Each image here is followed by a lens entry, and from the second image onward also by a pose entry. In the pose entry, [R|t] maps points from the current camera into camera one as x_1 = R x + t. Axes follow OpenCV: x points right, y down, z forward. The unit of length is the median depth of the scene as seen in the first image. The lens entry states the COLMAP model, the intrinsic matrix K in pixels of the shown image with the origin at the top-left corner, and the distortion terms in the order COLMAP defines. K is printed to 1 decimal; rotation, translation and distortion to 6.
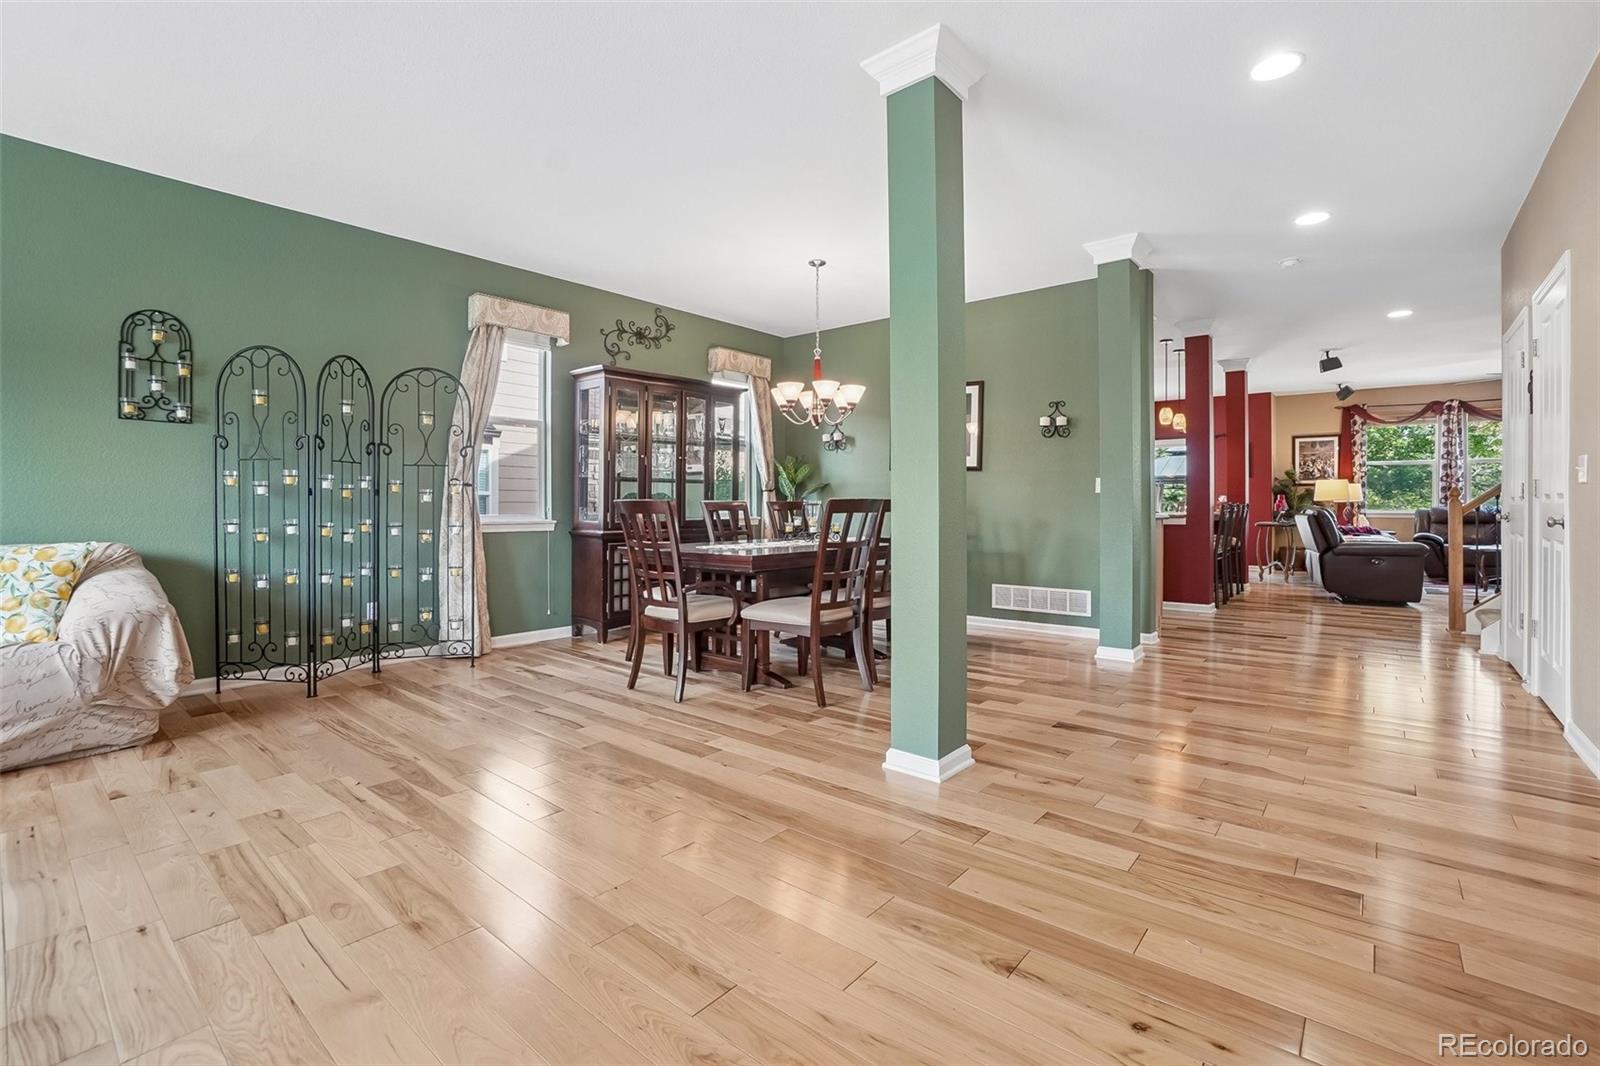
lens RADIAL K [[713.2, 0, 815.8], [0, 713.2, 506.8], [0, 0, 1]] dist [-0.052805, 0.024524]
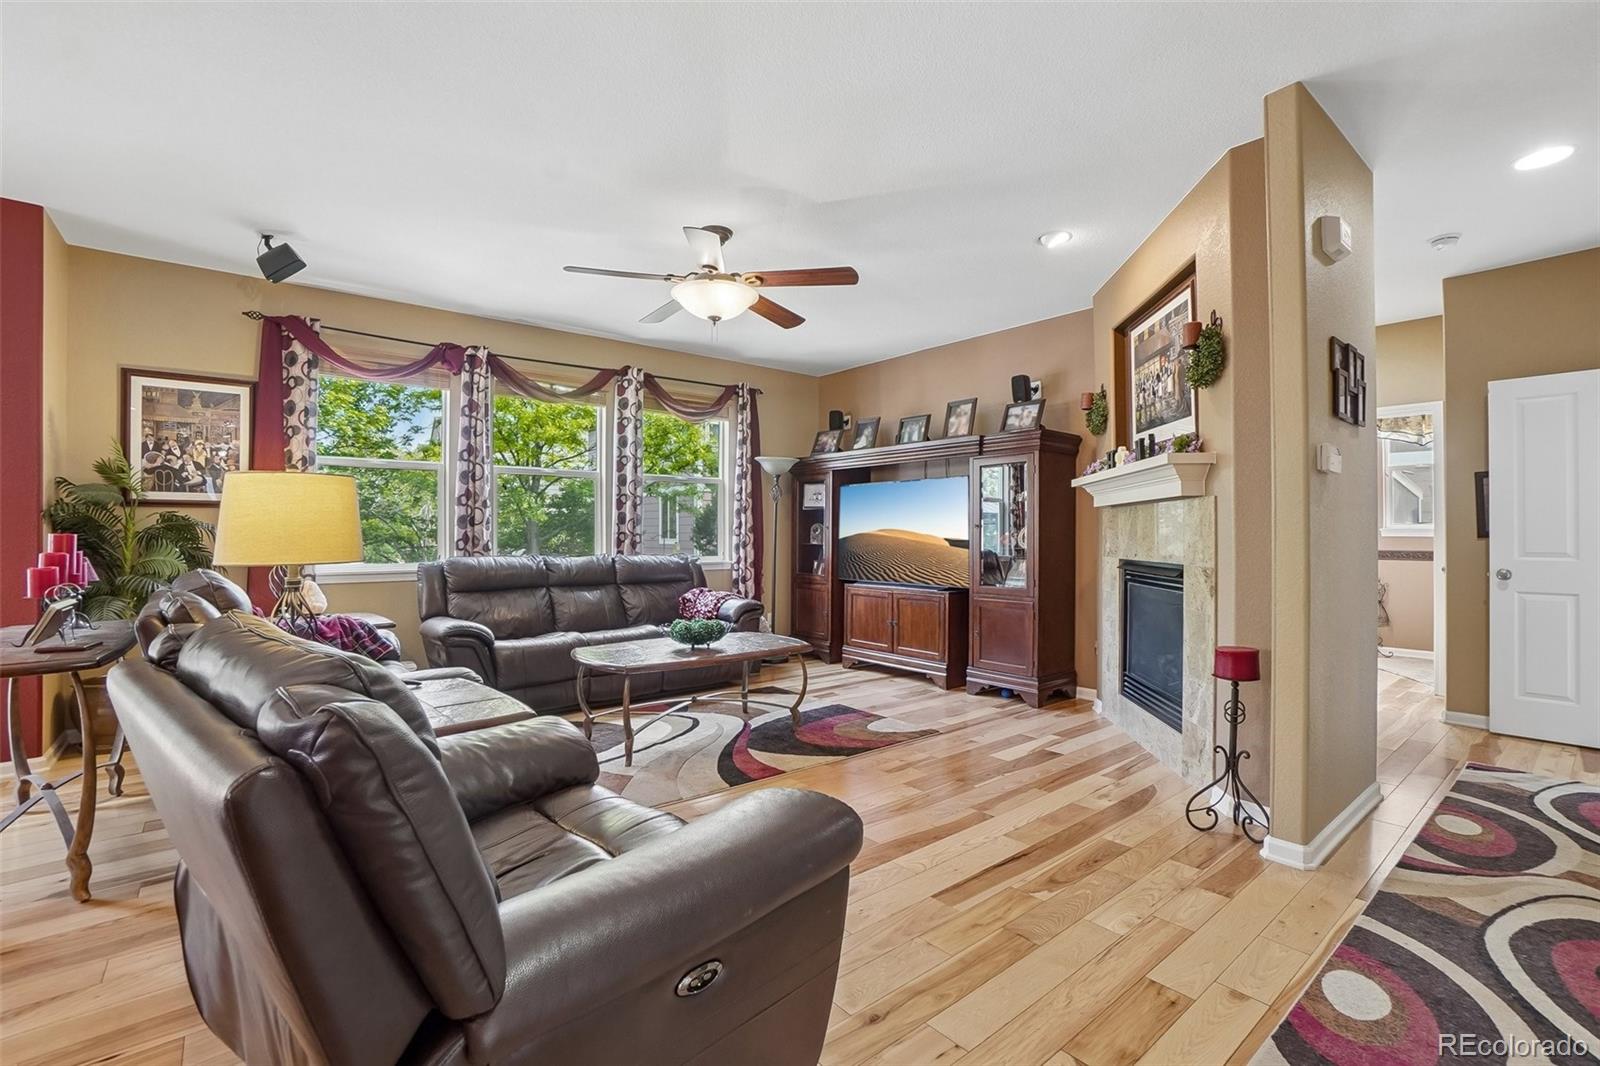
lens RADIAL K [[712.6, 0, 800.0], [0, 712.6, 533.0], [0, 0, 1]] dist [-0.069412, 0.025435]
pose [[0.198312, 0.000148, 0.980139, 0.879917], [0.003443, 0.999994, -0.000848, -0.030690], [-0.980133, 0.003543, 0.198310, 1.270420]]
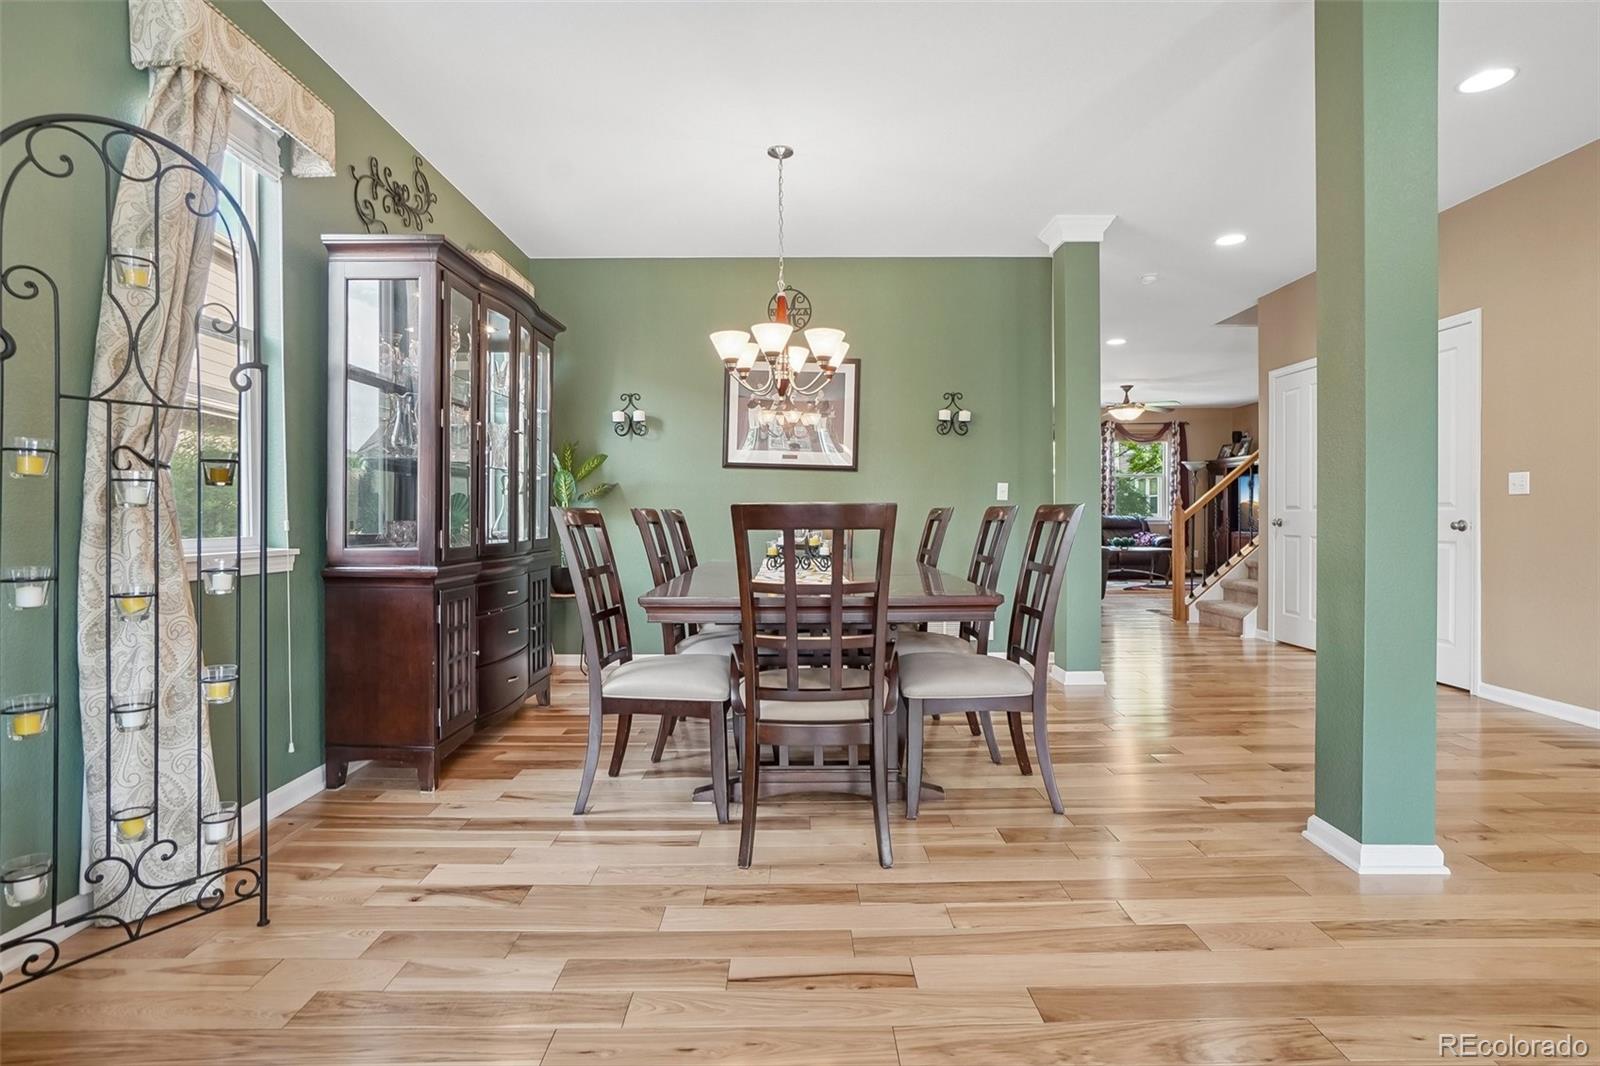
lens RADIAL K [[806.0, 0, 805.1], [0, 806.0, 530.6], [0, 0, 1]] dist [-0.041928, 0.020440]
pose [[0.773881, -0.016491, 0.633116, -0.443841], [0.006978, 0.999822, 0.017514, -0.000202], [-0.633293, -0.009136, 0.773858, 0.386587]]
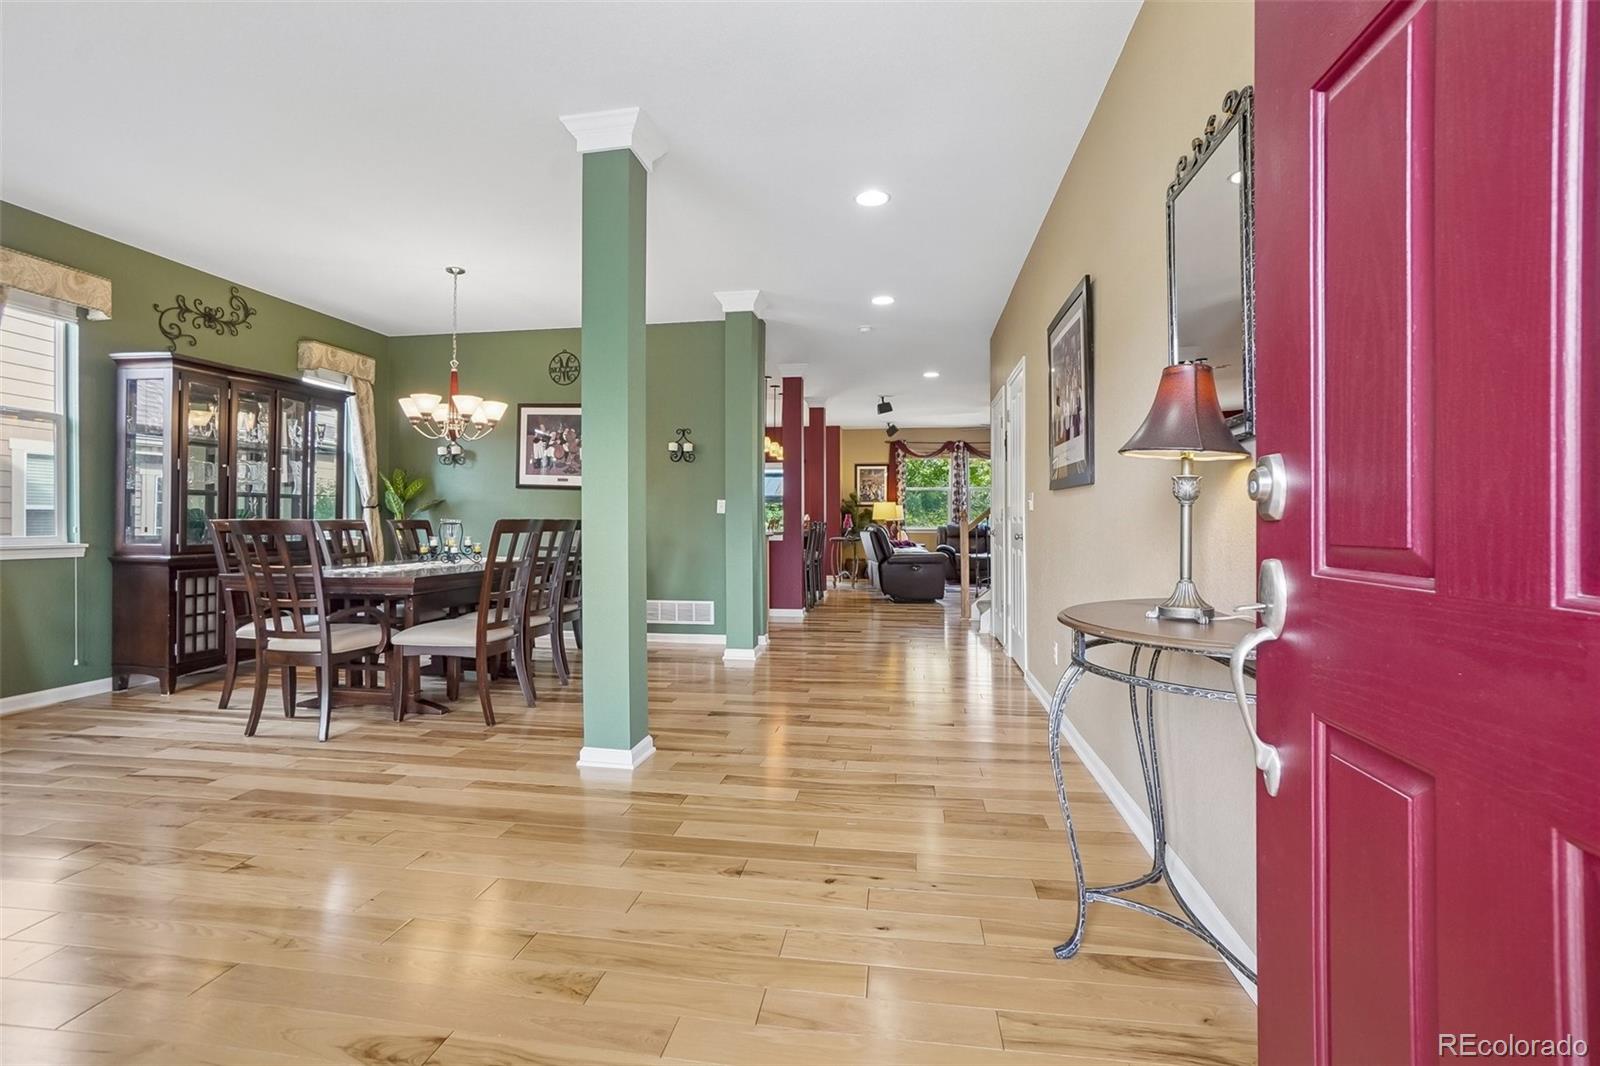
lens RADIAL K [[755.0, 0, 794.2], [0, 755.0, 520.5], [0, 0, 1]] dist [-0.055241, 0.023762]
pose [[0.861518, 0.002369, 0.507722, -0.107444], [-0.000714, 0.999994, -0.003453, -0.004159], [-0.507727, 0.002612, 0.861514, -0.088975]]
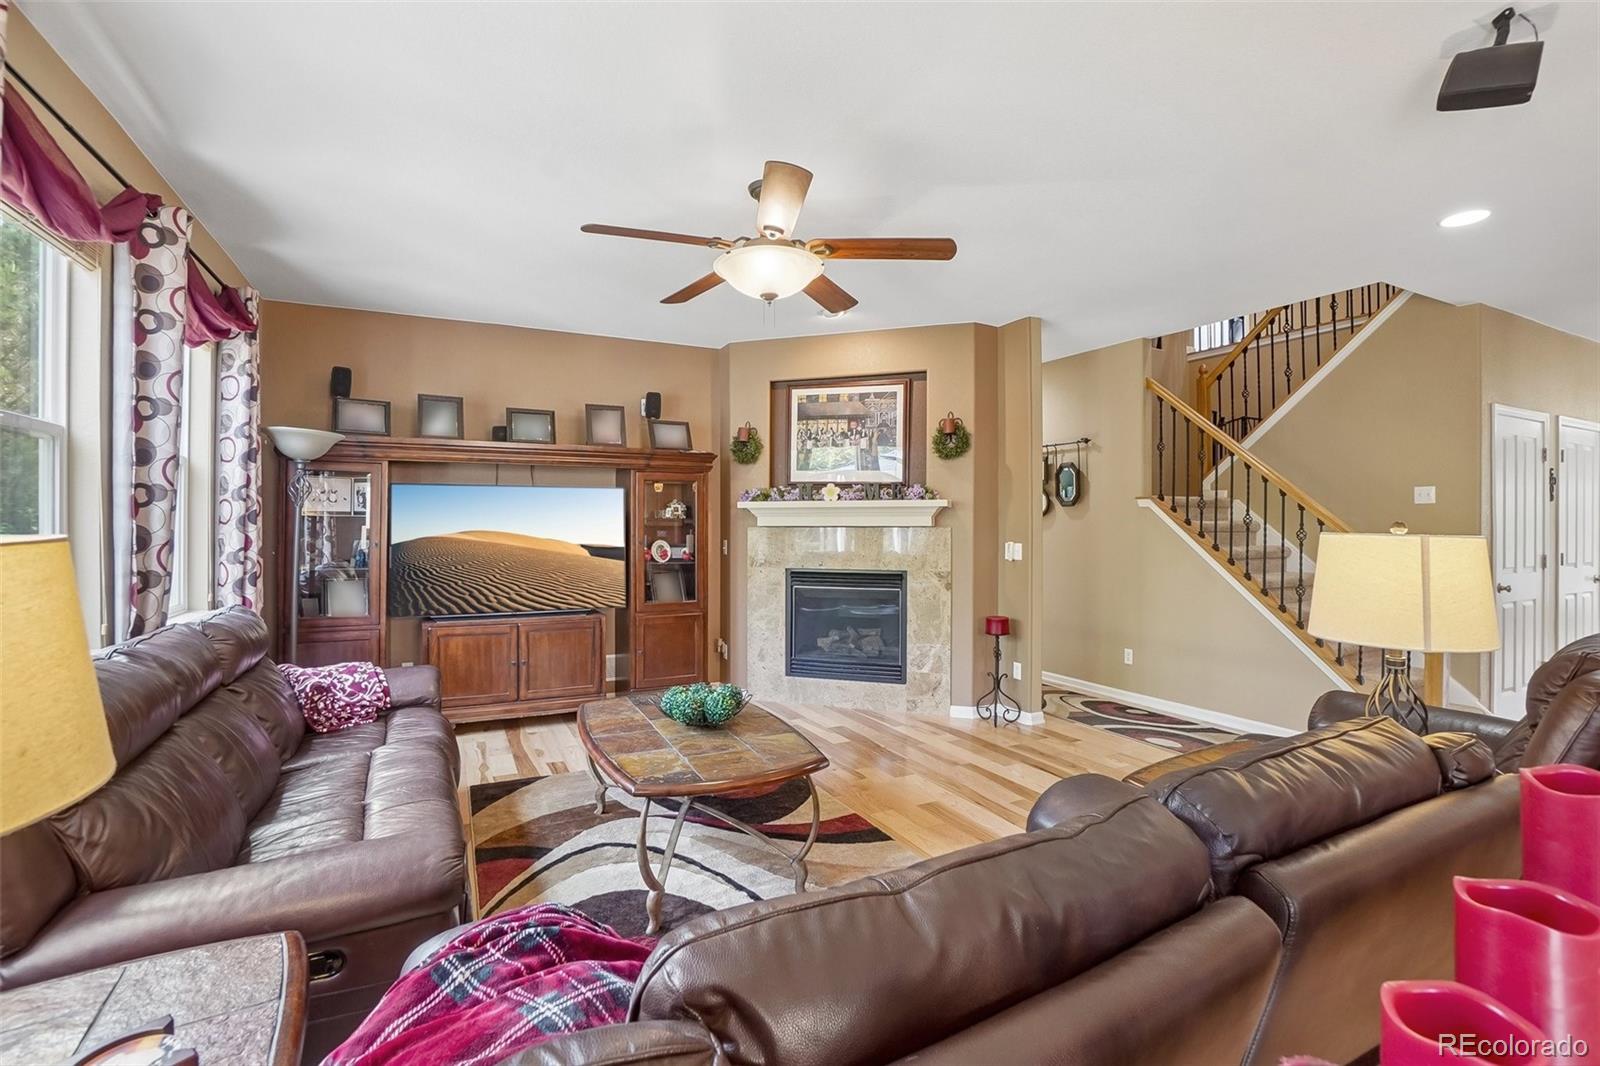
lens RADIAL K [[722.7, 0, 798.5], [0, 722.7, 516.3], [0, 0, 1]] dist [-0.064399, 0.022278]
pose [[-0.914255, -0.001140, 0.405138, 1.315158], [-0.003370, 0.999983, -0.004789, -0.071206], [-0.405125, -0.005744, -0.914243, 2.027790]]
